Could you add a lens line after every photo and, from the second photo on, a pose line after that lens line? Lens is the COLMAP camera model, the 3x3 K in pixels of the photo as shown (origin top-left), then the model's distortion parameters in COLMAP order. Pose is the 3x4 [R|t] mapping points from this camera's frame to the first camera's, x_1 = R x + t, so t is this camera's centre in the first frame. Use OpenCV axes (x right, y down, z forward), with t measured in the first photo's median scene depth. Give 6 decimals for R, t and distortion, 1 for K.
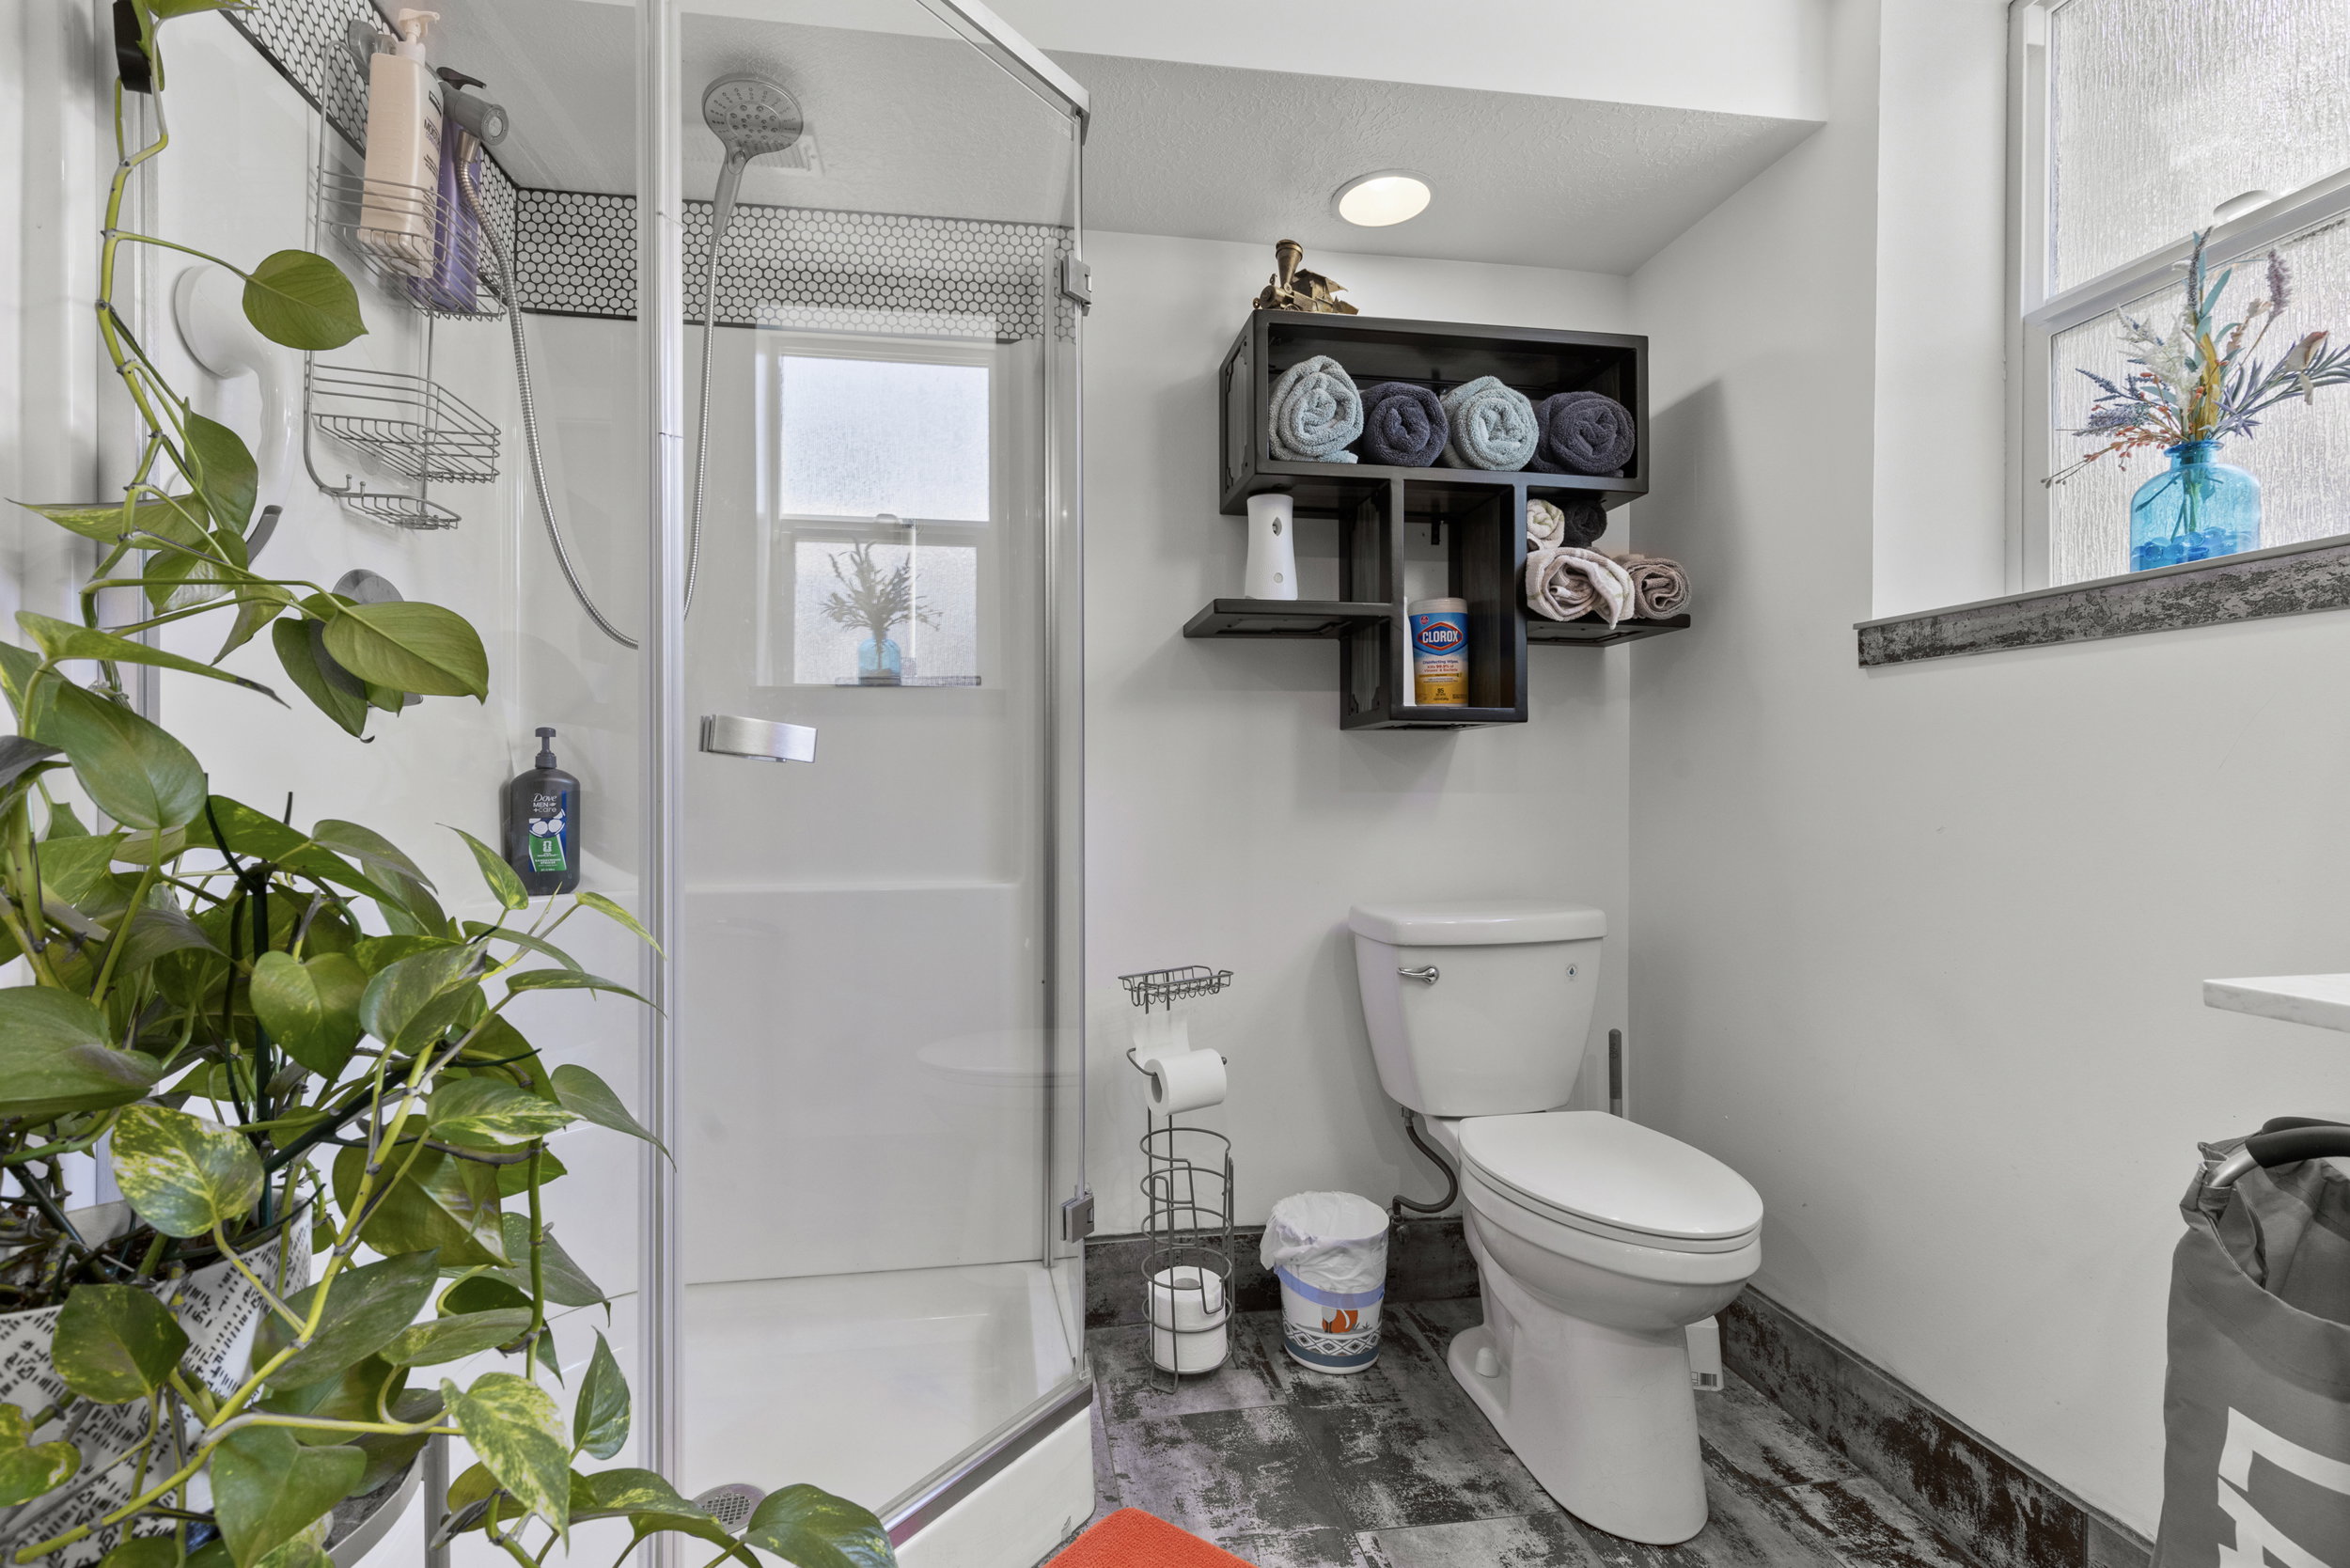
lens RADIAL K [[1061.2, 0, 1142.4], [0, 1061.2, 785.1], [0, 0, 1]] dist [0.006505, 0.000854]
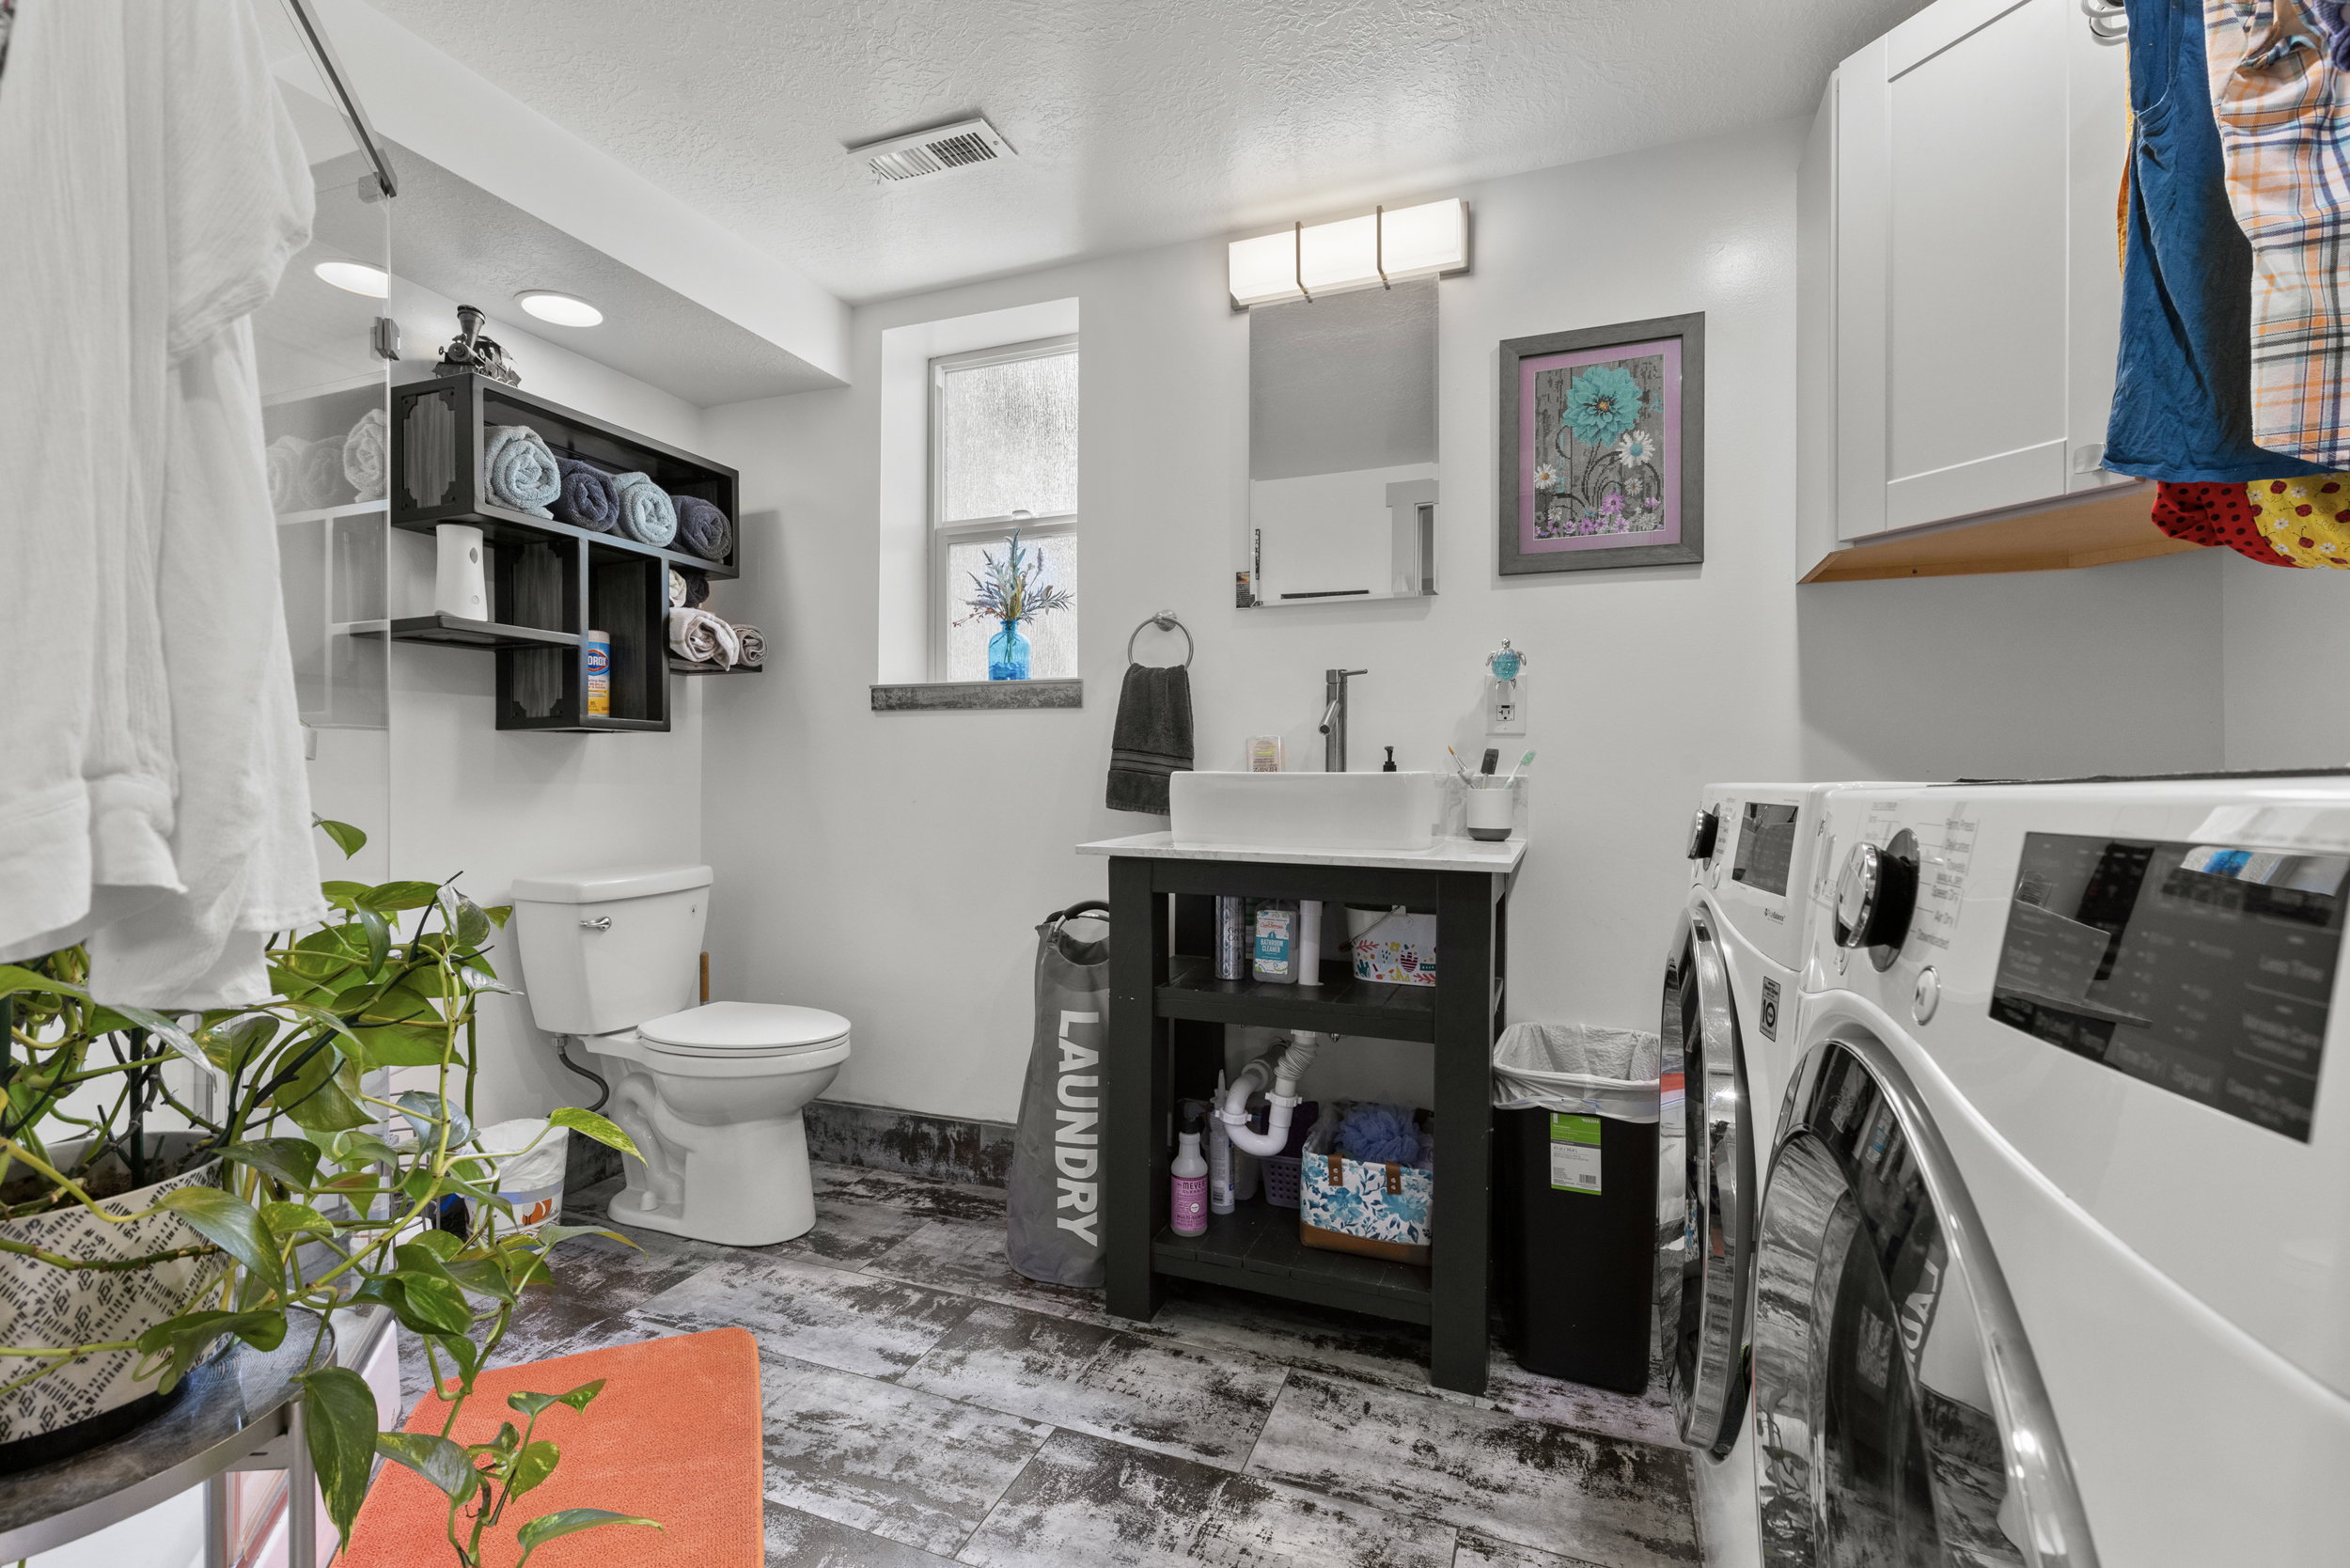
lens RADIAL K [[1061.2, 0, 1161.4], [0, 1061.2, 778.7], [0, 0, 1]] dist [0.006505, 0.000854]
pose [[0.496581, -0.000335, 0.867990, -0.533281], [-0.002548, 0.999995, 0.001843, -0.003045], [-0.867987, -0.003127, 0.496578, -0.244338]]
